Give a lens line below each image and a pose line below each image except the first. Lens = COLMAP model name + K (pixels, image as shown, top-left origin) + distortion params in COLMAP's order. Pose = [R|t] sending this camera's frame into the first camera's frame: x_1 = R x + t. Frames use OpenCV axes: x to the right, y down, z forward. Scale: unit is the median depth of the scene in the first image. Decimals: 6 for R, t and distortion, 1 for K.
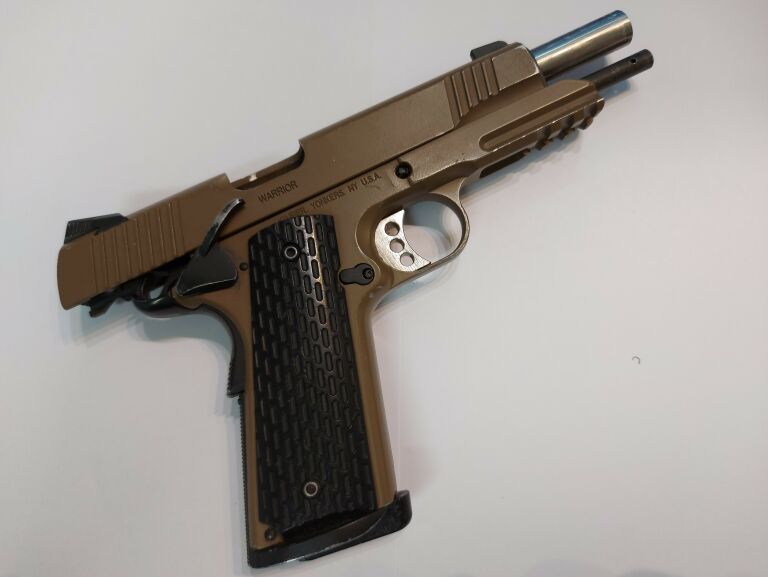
lens RADIAL K [[537.5, 0, 395.5], [0, 537.5, 288.6], [0, 0, 1]] dist [0.057838, -0.001460]
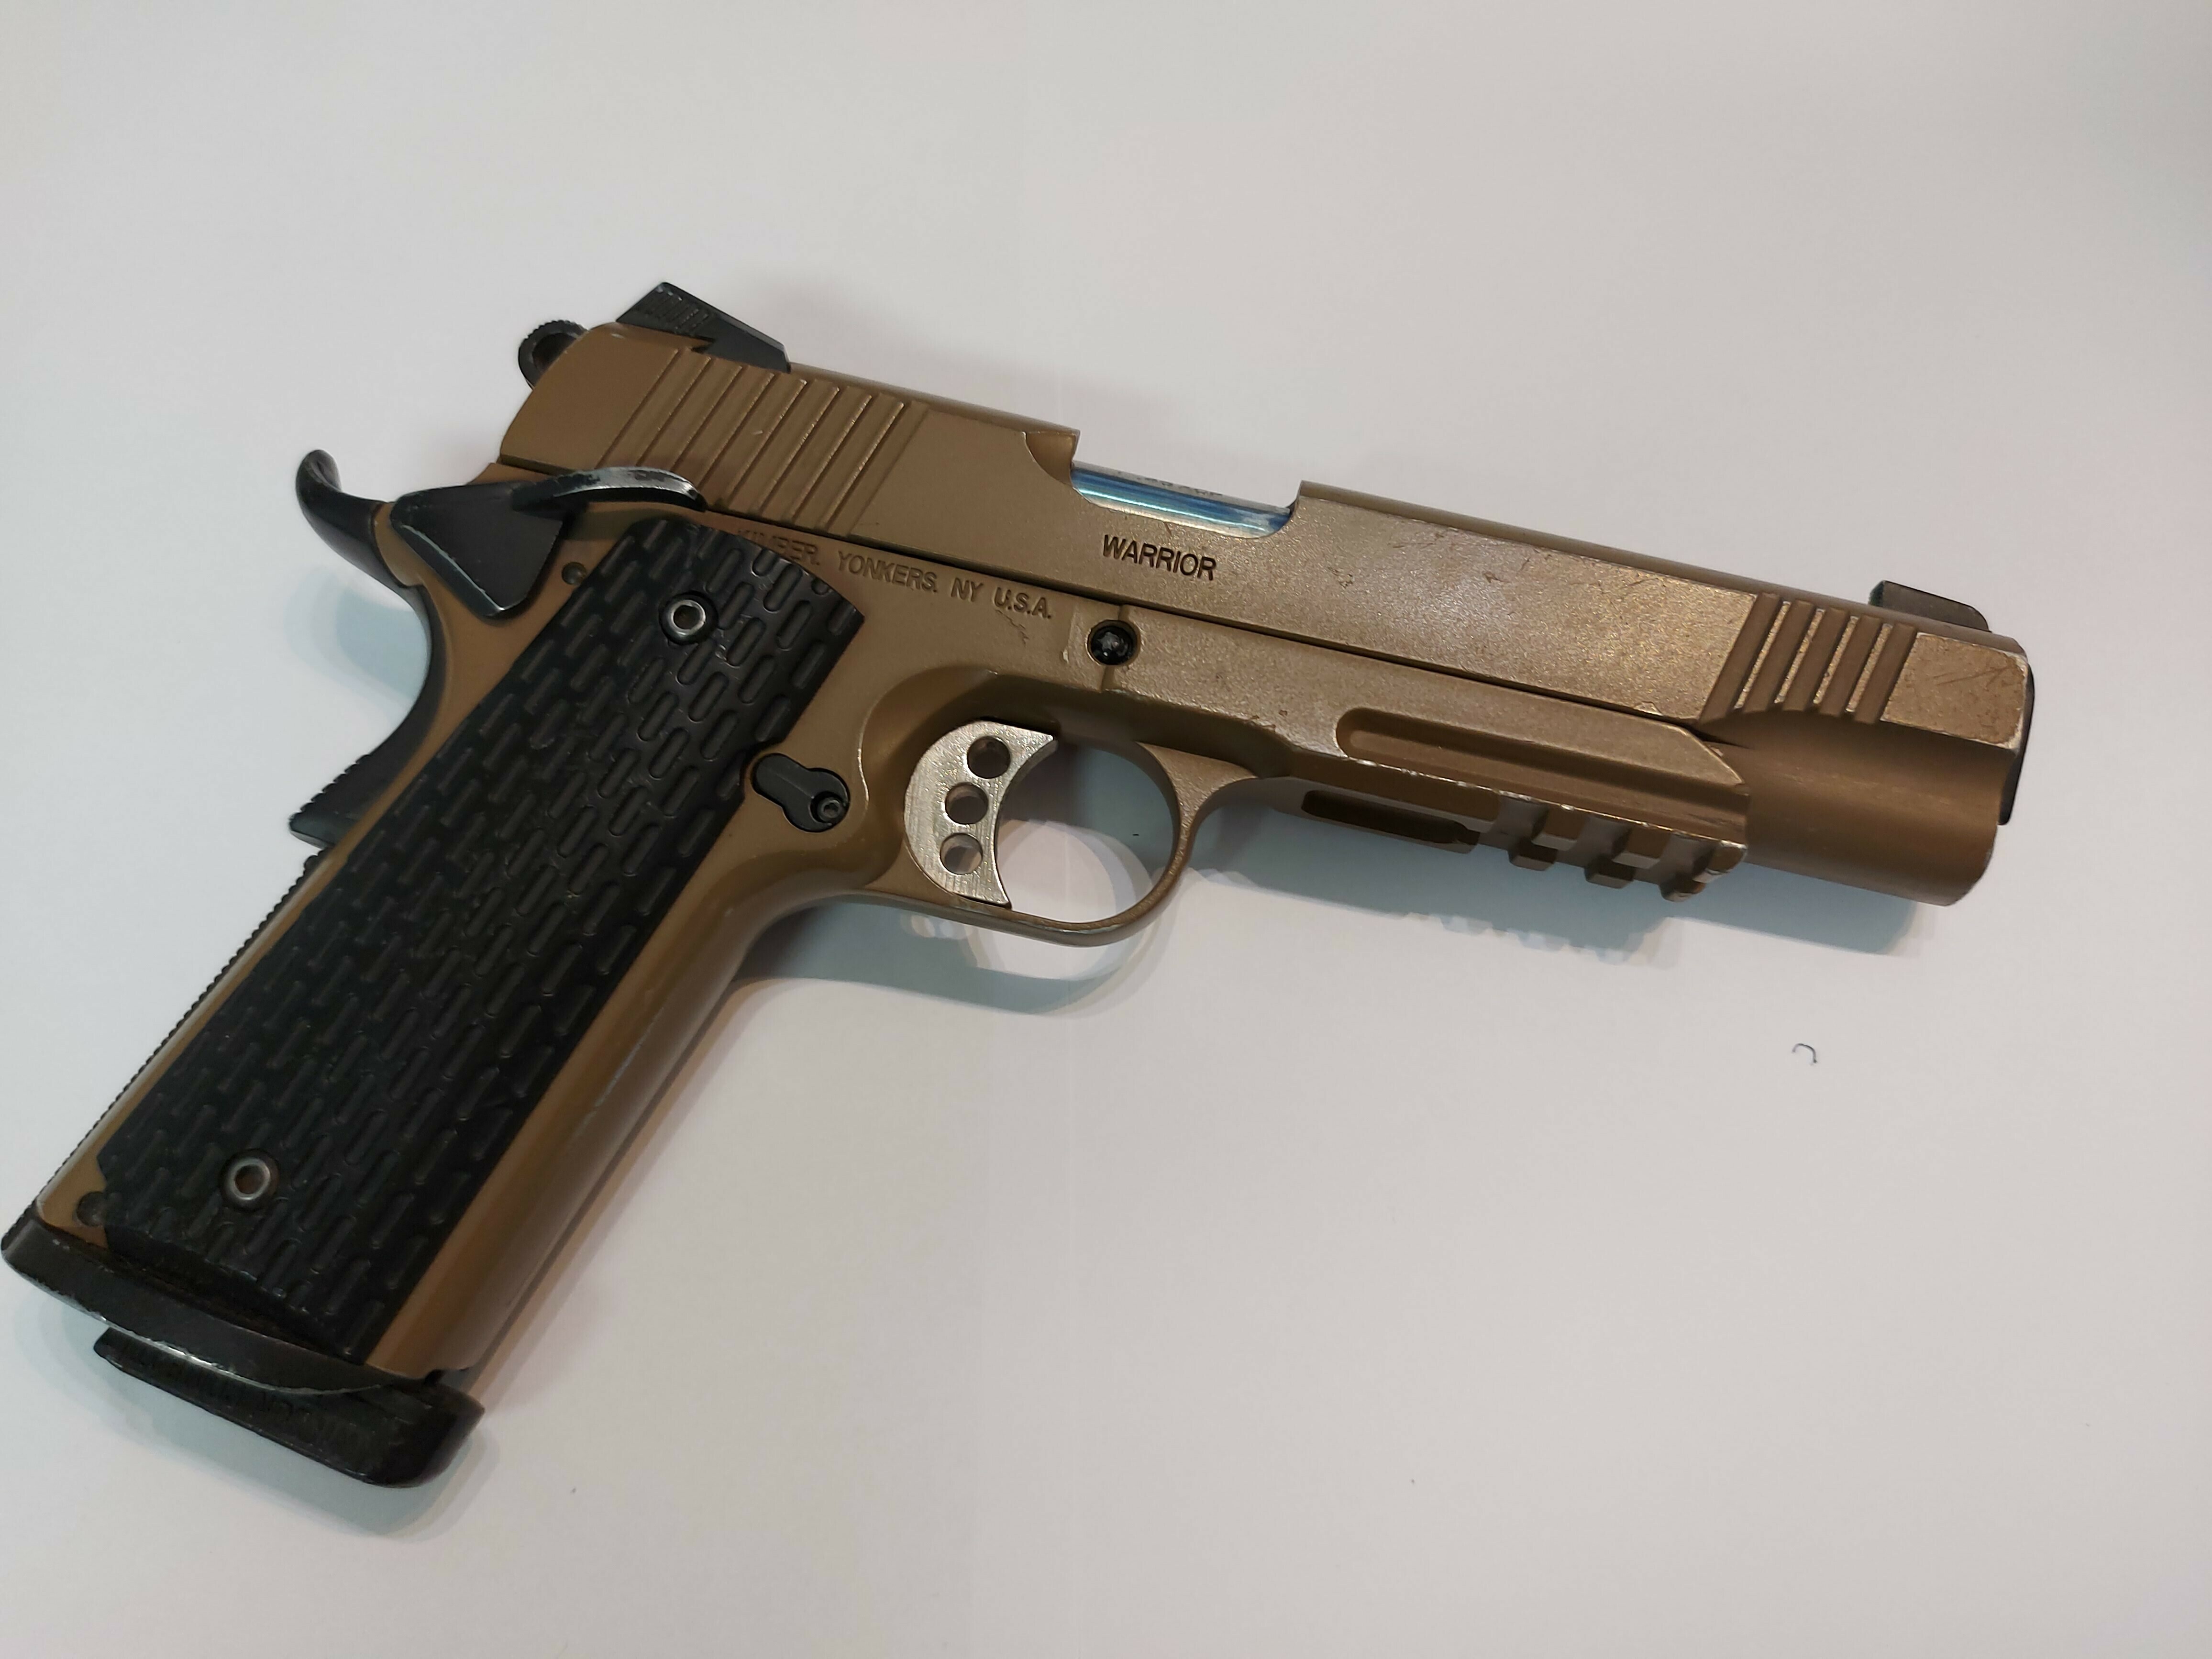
lens RADIAL K [[1548.1, 0, 1139.0], [0, 1548.1, 829.9], [0, 0, 1]] dist [0.057838, -0.001460]
pose [[0.762241, 0.627240, -0.159870, 0.256142], [-0.636090, 0.771595, -0.005493, -0.133625], [0.119909, 0.105879, 0.987123, 0.053229]]
